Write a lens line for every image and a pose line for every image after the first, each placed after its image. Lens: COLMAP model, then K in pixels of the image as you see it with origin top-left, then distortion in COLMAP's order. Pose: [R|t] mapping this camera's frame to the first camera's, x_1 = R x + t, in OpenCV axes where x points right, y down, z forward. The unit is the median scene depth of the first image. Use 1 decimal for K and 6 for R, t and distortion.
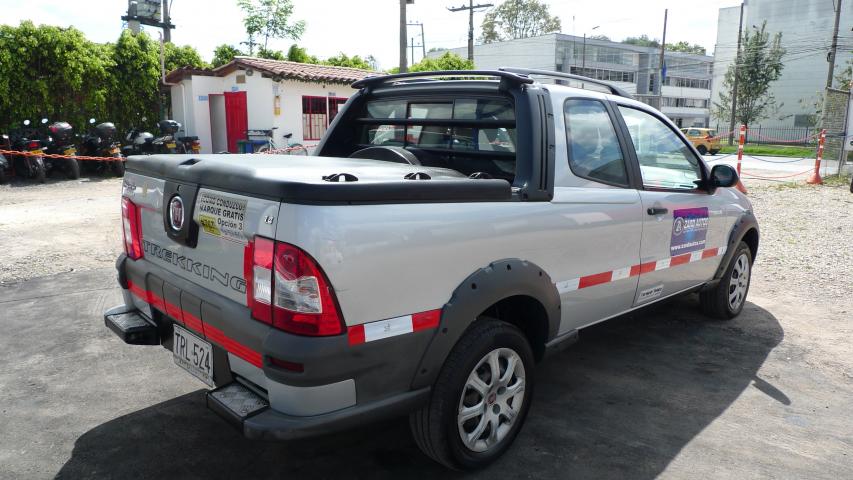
lens RADIAL K [[592.9, 0, 427.3], [0, 592.9, 223.0], [0, 0, 1]] dist [-0.030654, -0.005121]
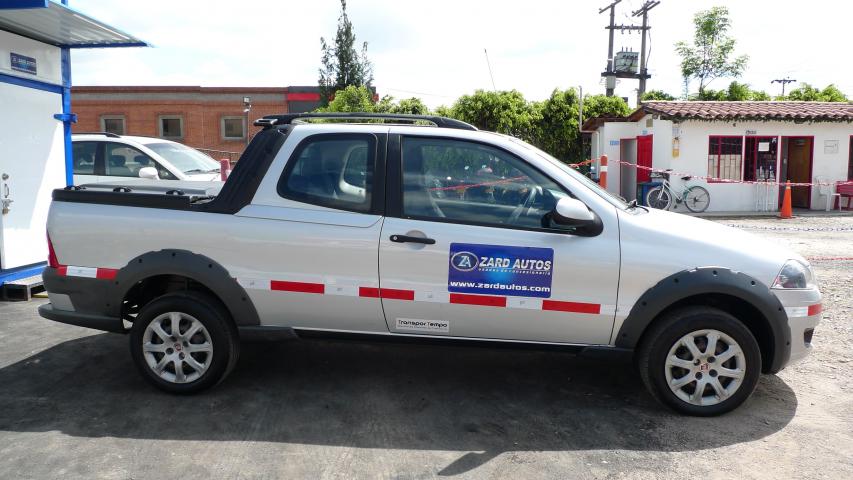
lens RADIAL K [[592.9, 0, 427.3], [0, 592.9, 223.0], [0, 0, 1]] dist [-0.030654, -0.005121]
pose [[0.643924, 0.053708, -0.763202, 0.244245], [-0.111555, 0.993463, -0.024209, -0.005515], [0.756913, 0.100728, 0.645707, 0.078131]]
